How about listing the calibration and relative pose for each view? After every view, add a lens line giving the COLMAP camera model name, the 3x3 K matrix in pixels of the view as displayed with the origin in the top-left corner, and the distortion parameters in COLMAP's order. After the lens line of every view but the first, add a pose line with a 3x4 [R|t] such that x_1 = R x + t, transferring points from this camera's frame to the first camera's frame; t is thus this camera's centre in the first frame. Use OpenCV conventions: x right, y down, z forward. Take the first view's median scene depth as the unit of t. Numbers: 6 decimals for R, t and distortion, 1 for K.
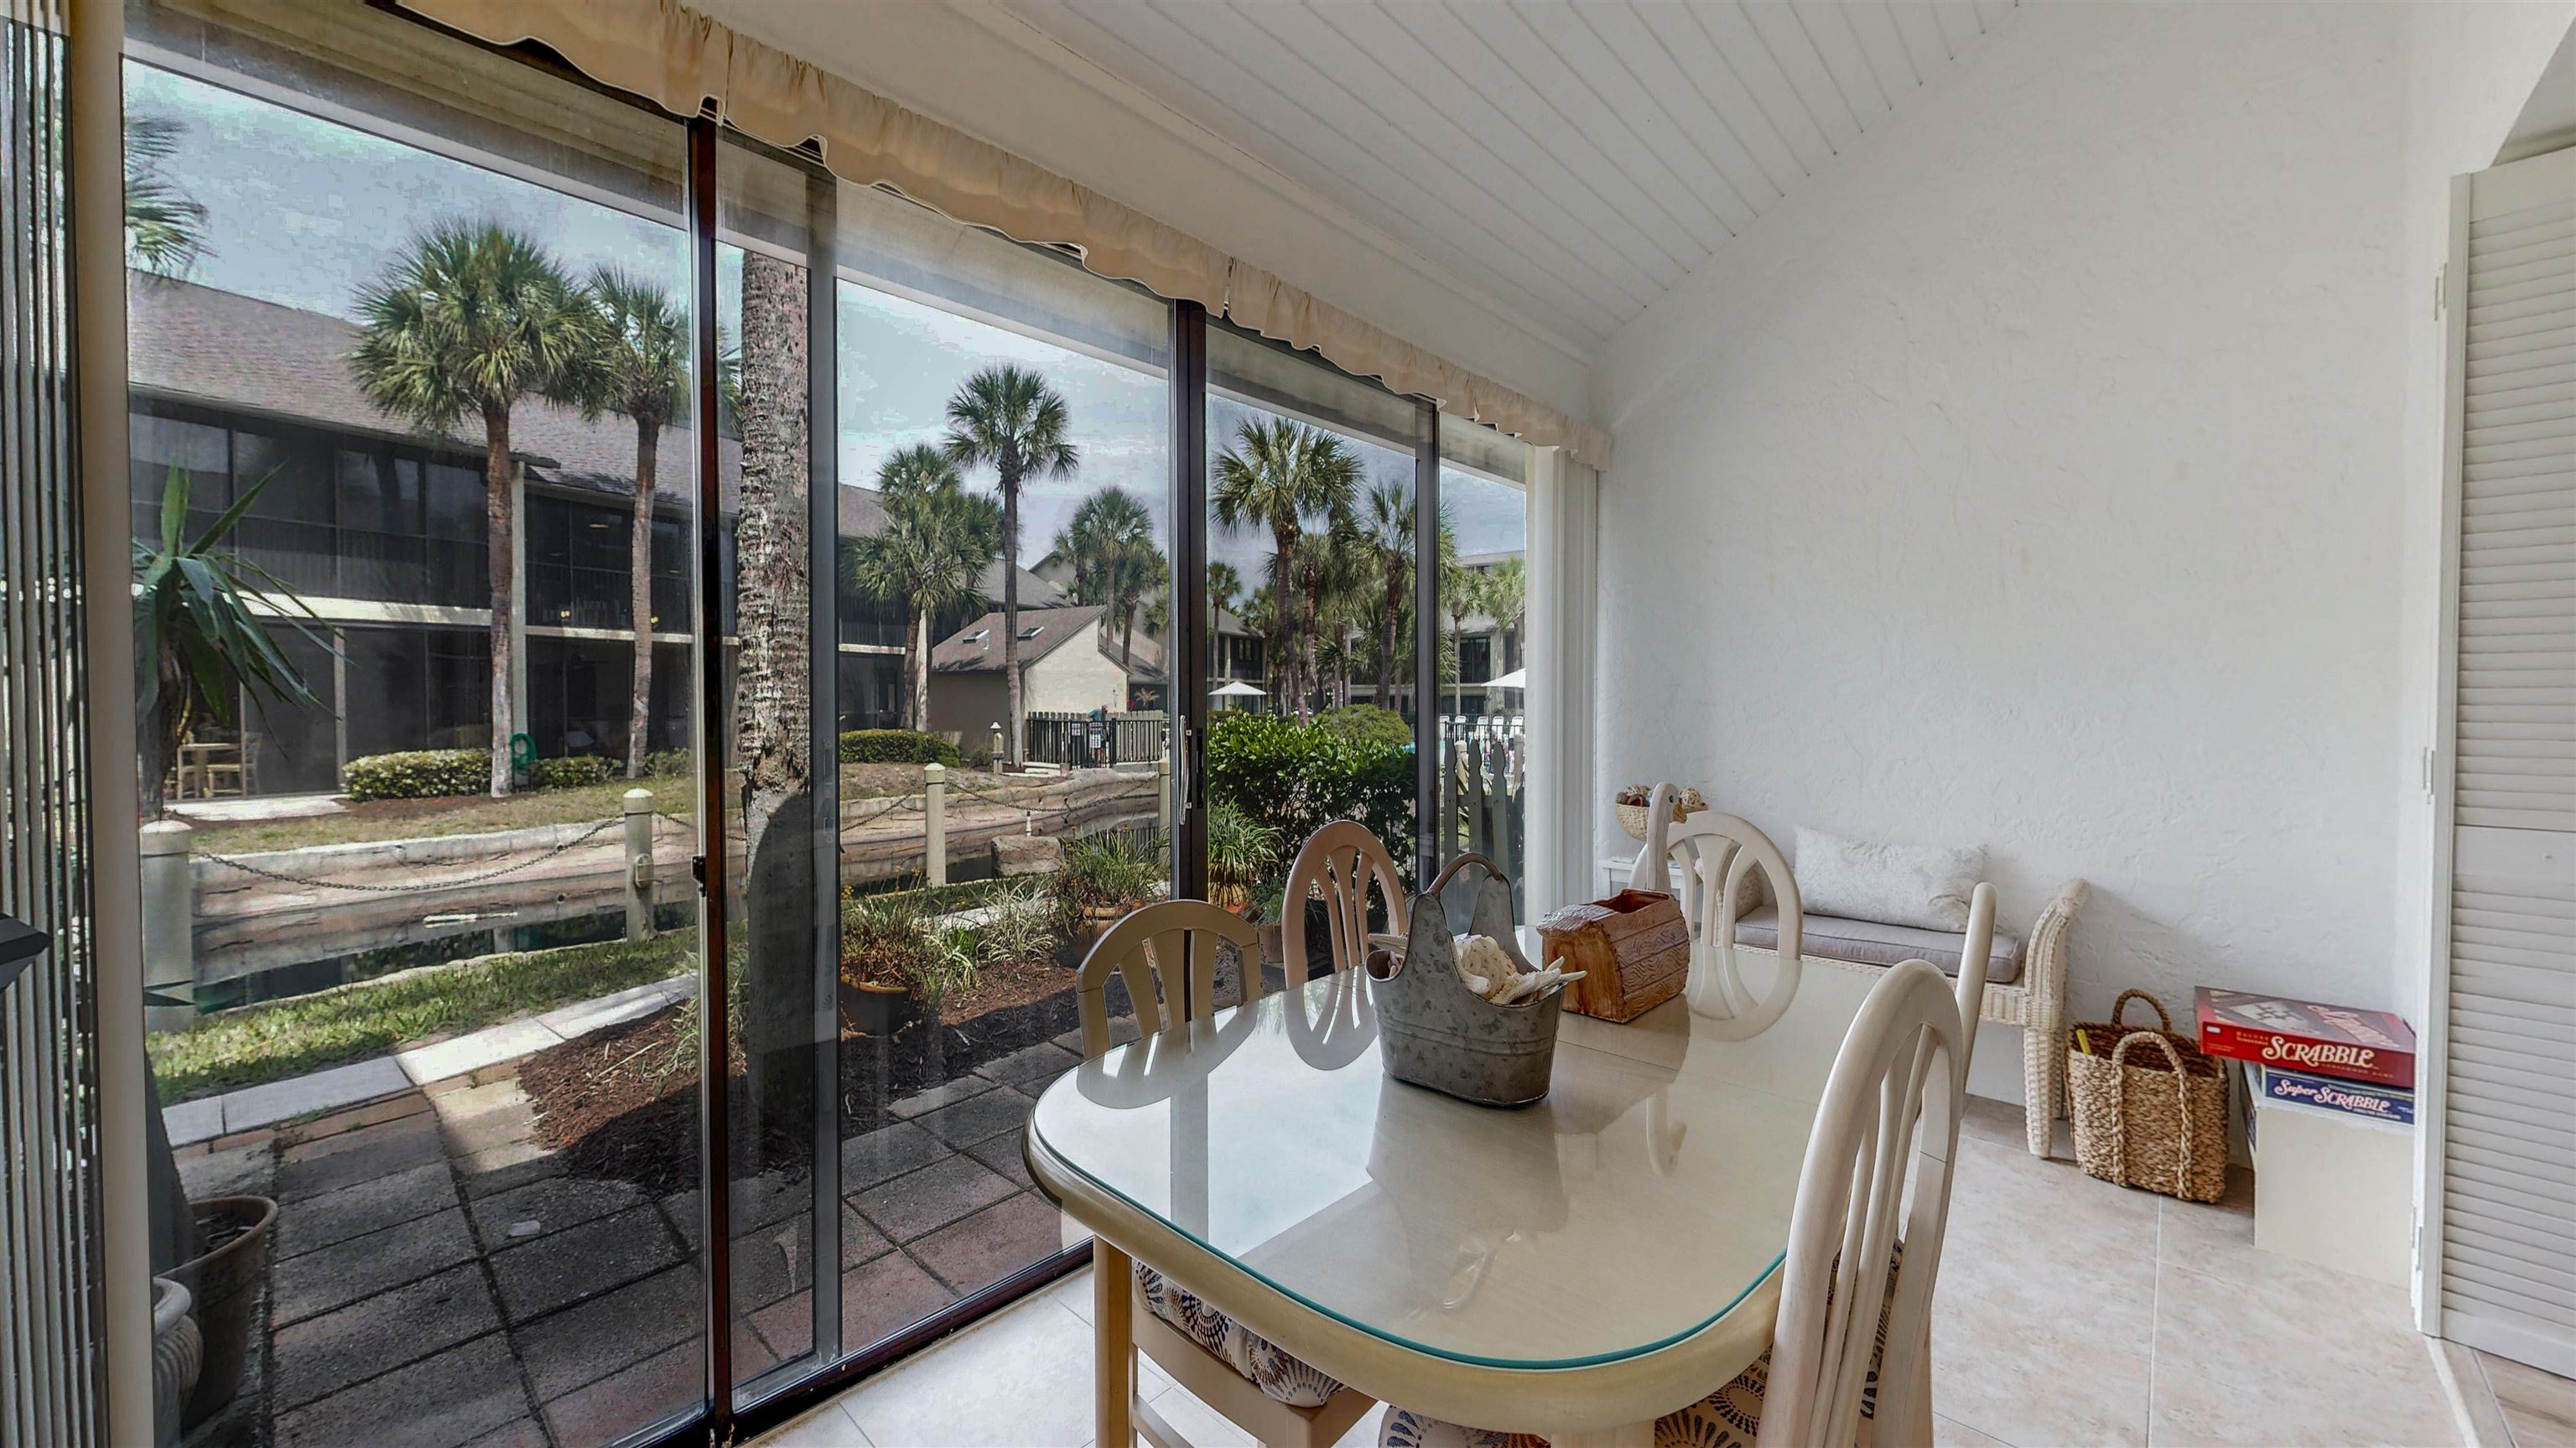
lens RADIAL K [[949.8, 0, 1294.3], [0, 949.8, 713.6], [0, 0, 1]] dist [-0.001148, 0.000156]
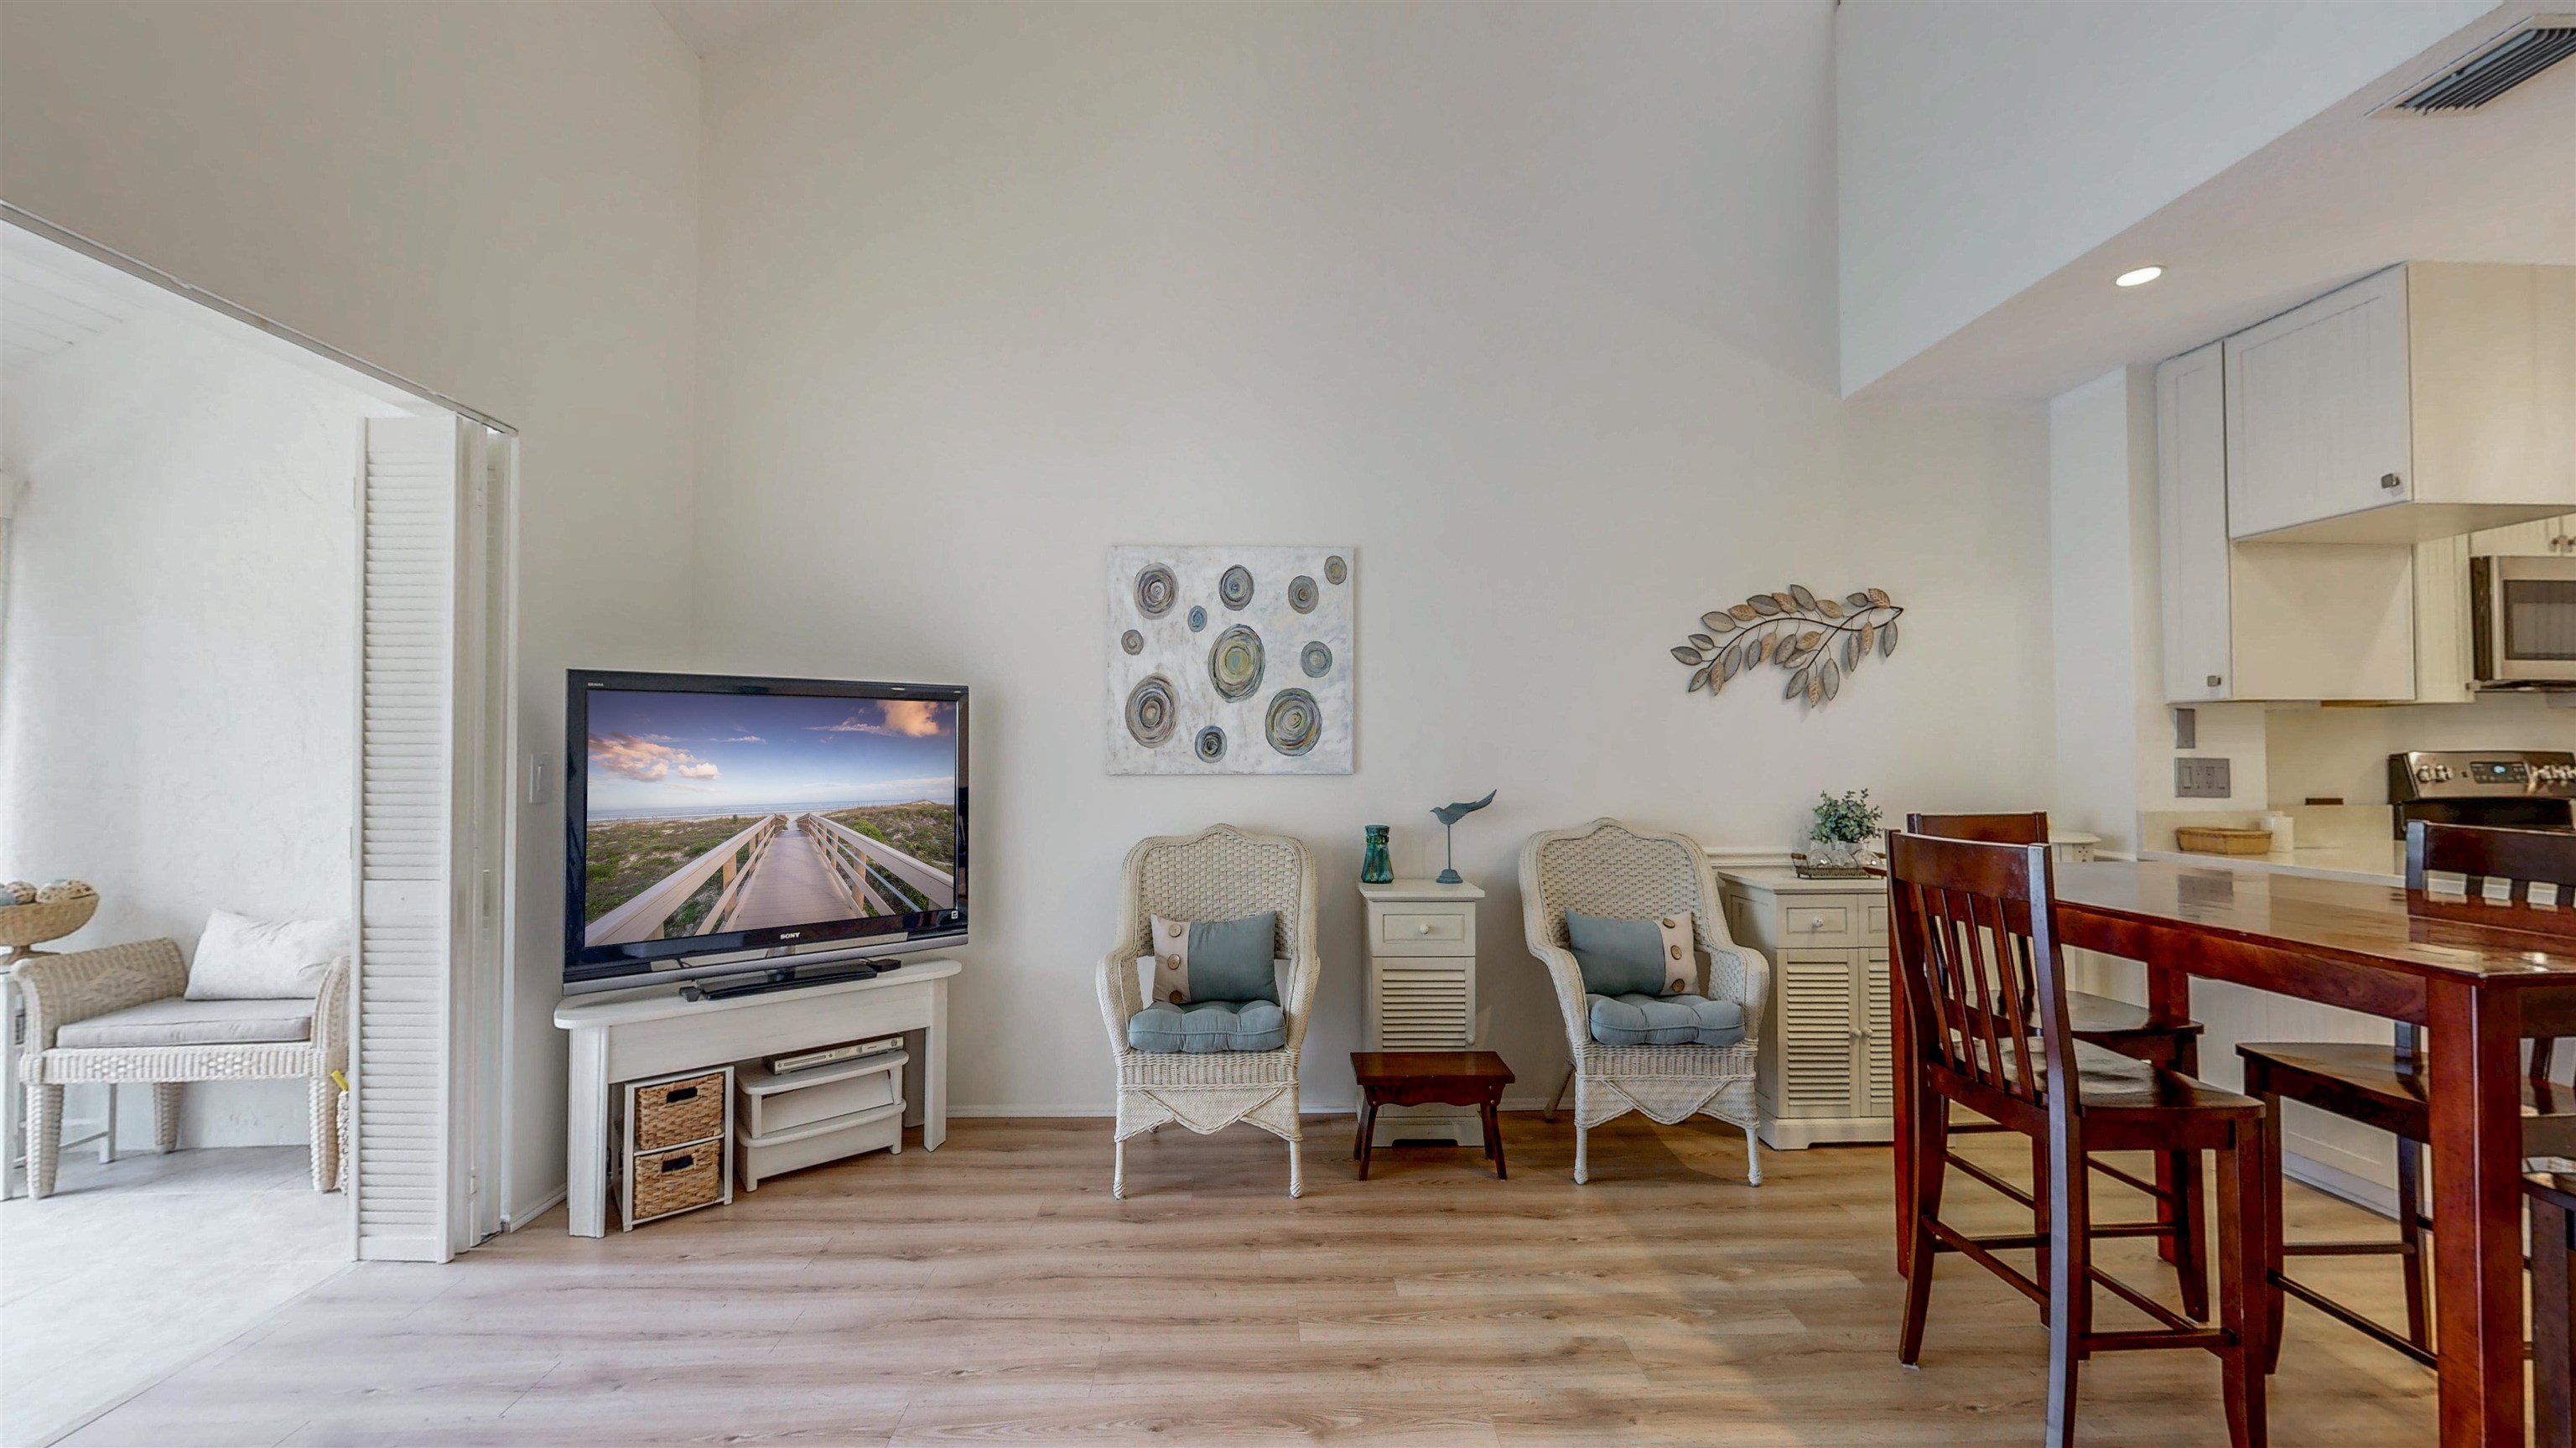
lens RADIAL K [[949.8, 0, 1287.3], [0, 949.8, 735.3], [0, 0, 1]] dist [-0.001148, 0.000156]
pose [[0.702767, 0.014958, 0.711262, 0.115036], [0.012264, 0.999376, -0.033135, -0.003218], [-0.711314, 0.032009, 0.702145, -0.092731]]
